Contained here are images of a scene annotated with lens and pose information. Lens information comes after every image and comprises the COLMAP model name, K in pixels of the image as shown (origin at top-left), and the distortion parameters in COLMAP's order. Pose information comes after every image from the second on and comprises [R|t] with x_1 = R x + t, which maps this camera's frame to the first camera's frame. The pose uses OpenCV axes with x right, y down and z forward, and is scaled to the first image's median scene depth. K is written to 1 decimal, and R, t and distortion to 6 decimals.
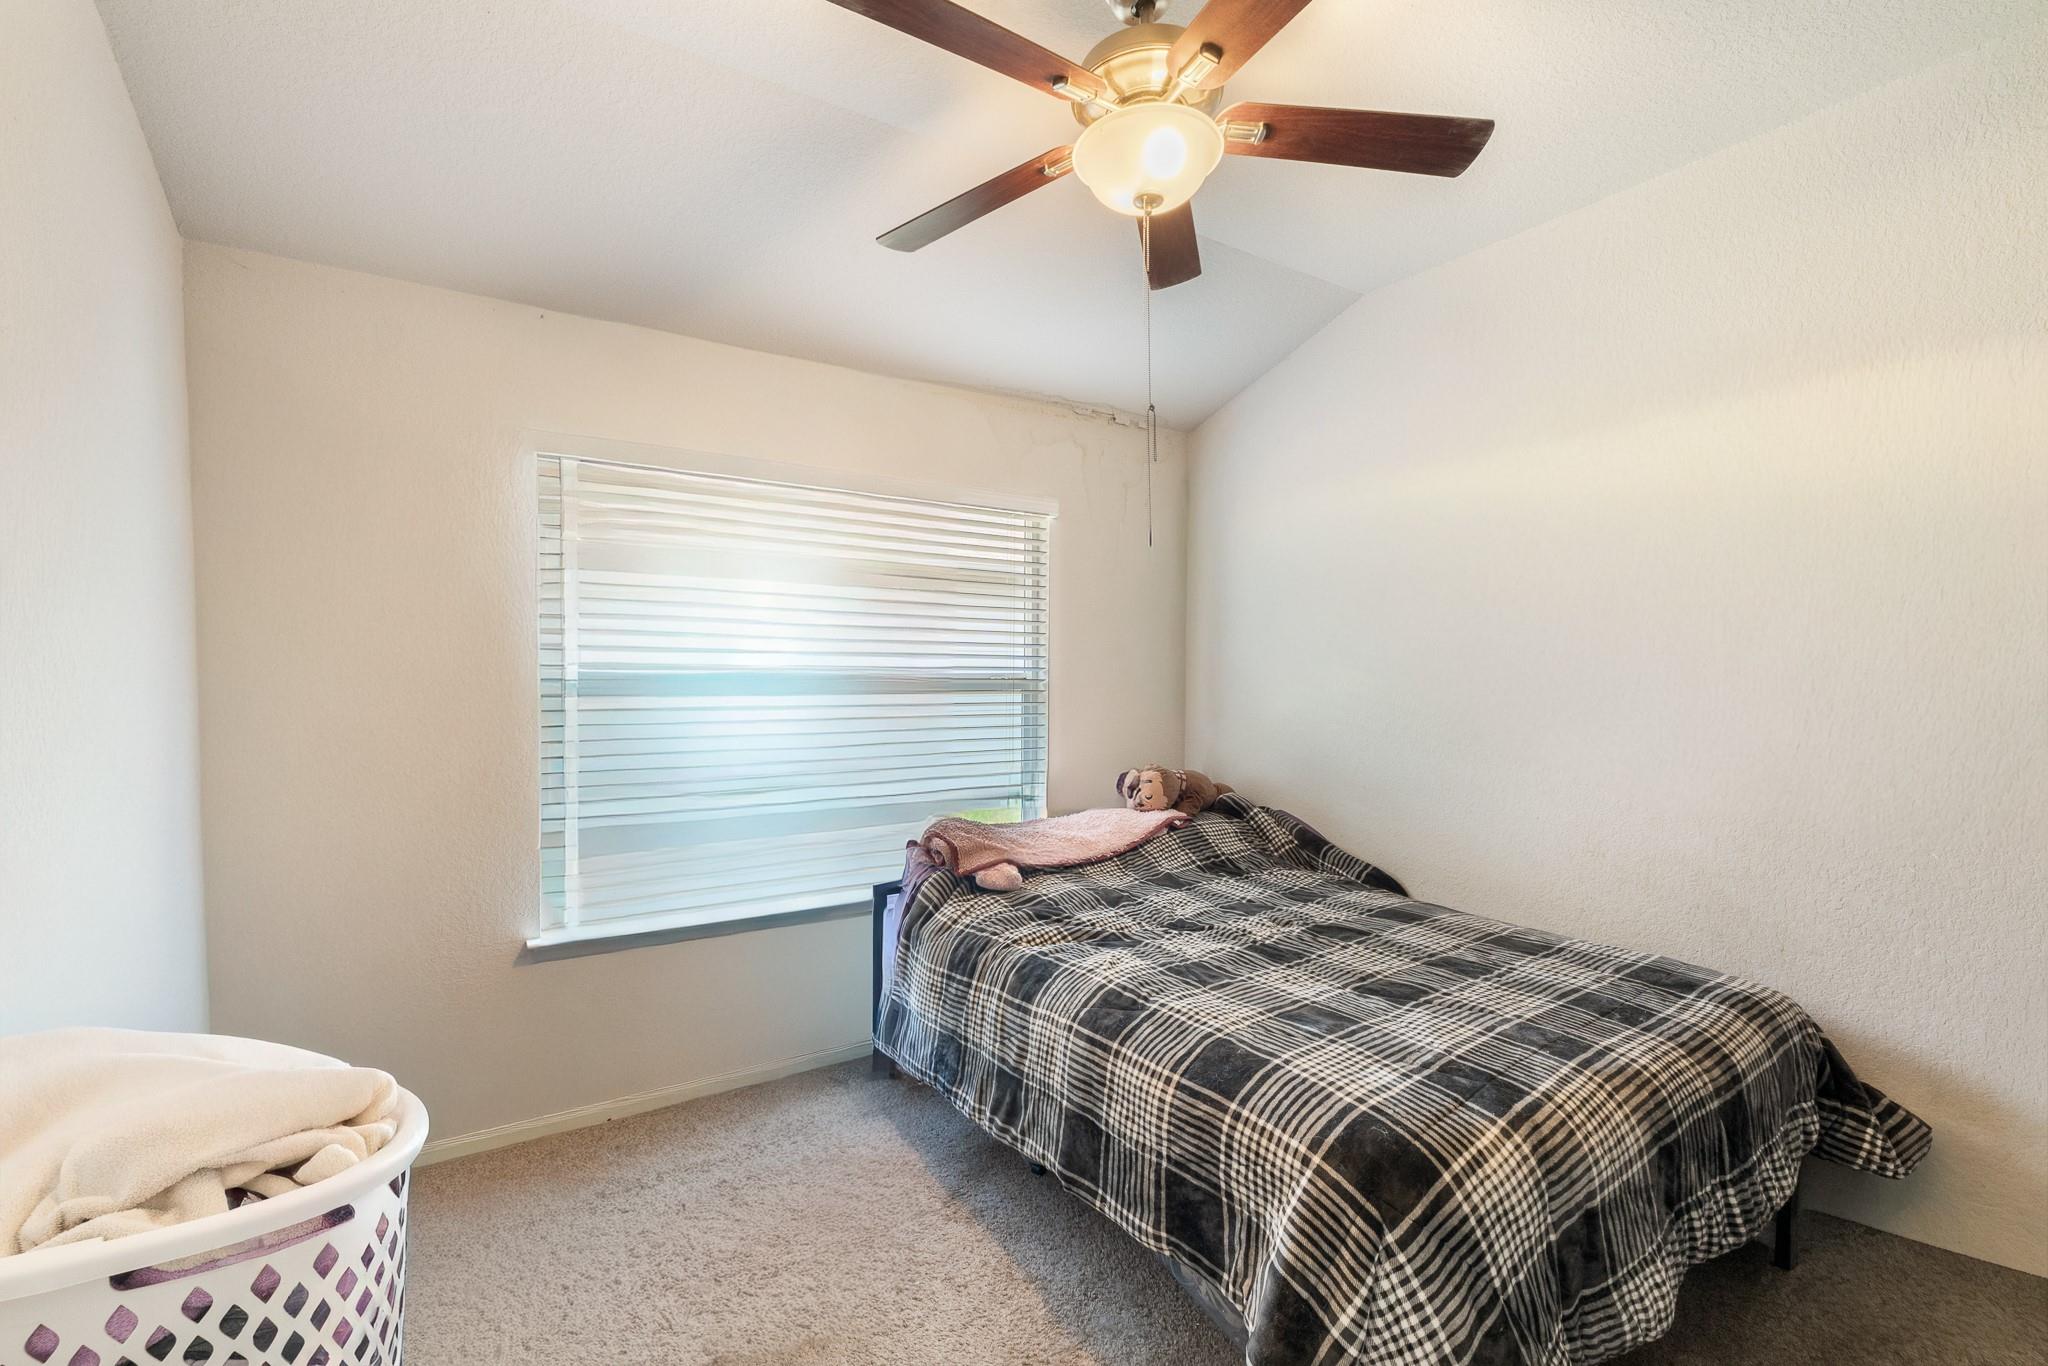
lens RADIAL K [[870.8, 0, 1020.8], [0, 870.8, 679.3], [0, 0, 1]] dist [-0.001293, -0.000086]
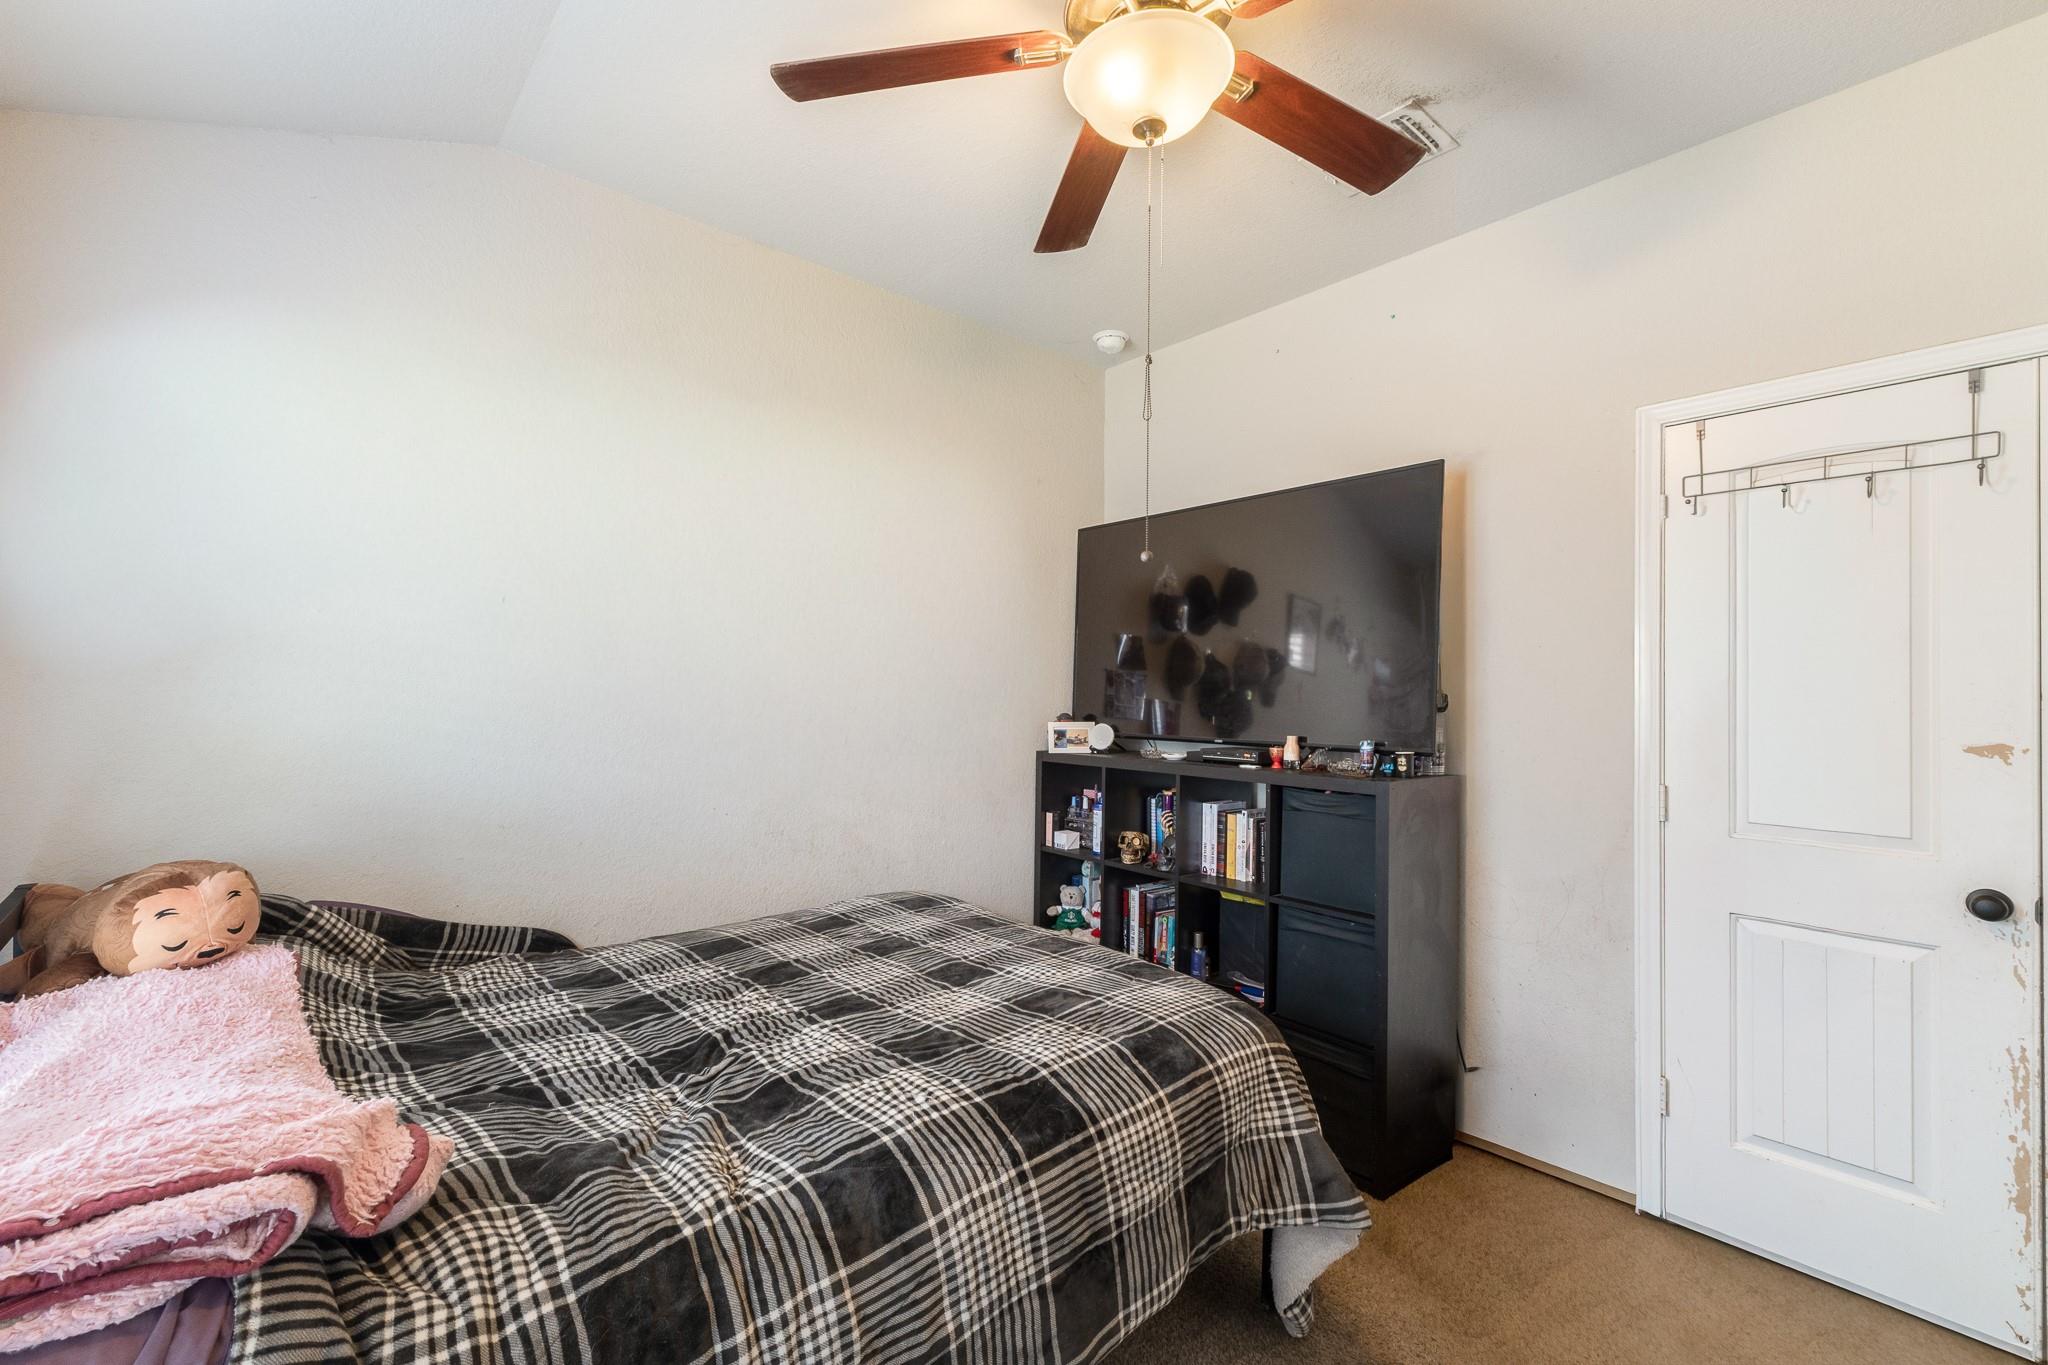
lens RADIAL K [[870.8, 0, 1020.0], [0, 870.8, 684.3], [0, 0, 1]] dist [-0.001293, -0.000086]
pose [[-0.138060, 0.000072, 0.990424, -0.569938], [0.011481, 0.999933, 0.001528, 0.014783], [-0.990357, 0.011582, -0.138052, 1.009307]]
